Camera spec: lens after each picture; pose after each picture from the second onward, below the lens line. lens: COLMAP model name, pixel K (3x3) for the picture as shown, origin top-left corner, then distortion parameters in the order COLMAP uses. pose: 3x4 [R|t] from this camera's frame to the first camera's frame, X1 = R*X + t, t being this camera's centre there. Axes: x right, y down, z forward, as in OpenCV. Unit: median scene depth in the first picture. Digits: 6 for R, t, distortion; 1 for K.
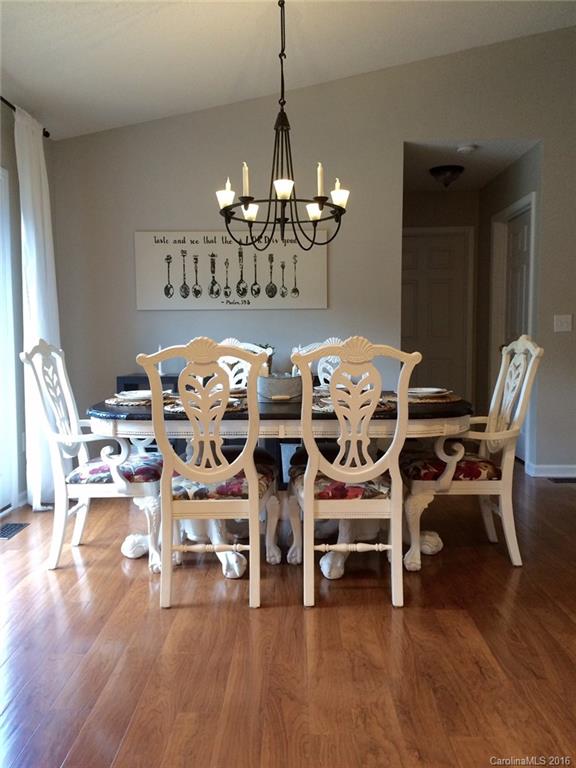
lens RADIAL K [[656.2, 0, 288.0], [0, 656.2, 384.0], [0, 0, 1]] dist [0.073656, -0.108104]
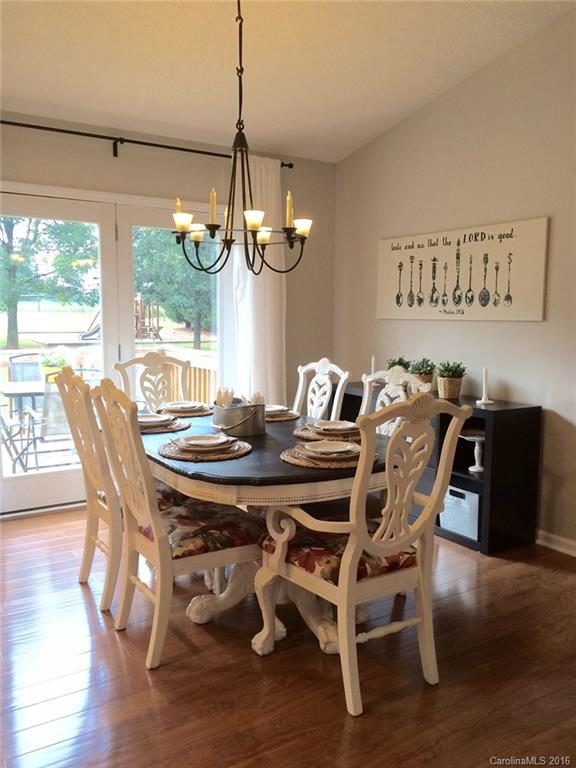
lens RADIAL K [[656.2, 0, 288.0], [0, 656.2, 384.0], [0, 0, 1]] dist [0.073656, -0.108104]
pose [[0.544375, 0.102677, -0.832535, 0.542843], [-0.072218, 0.994532, 0.075434, -0.079603], [0.835728, 0.019059, 0.548813, 0.340814]]
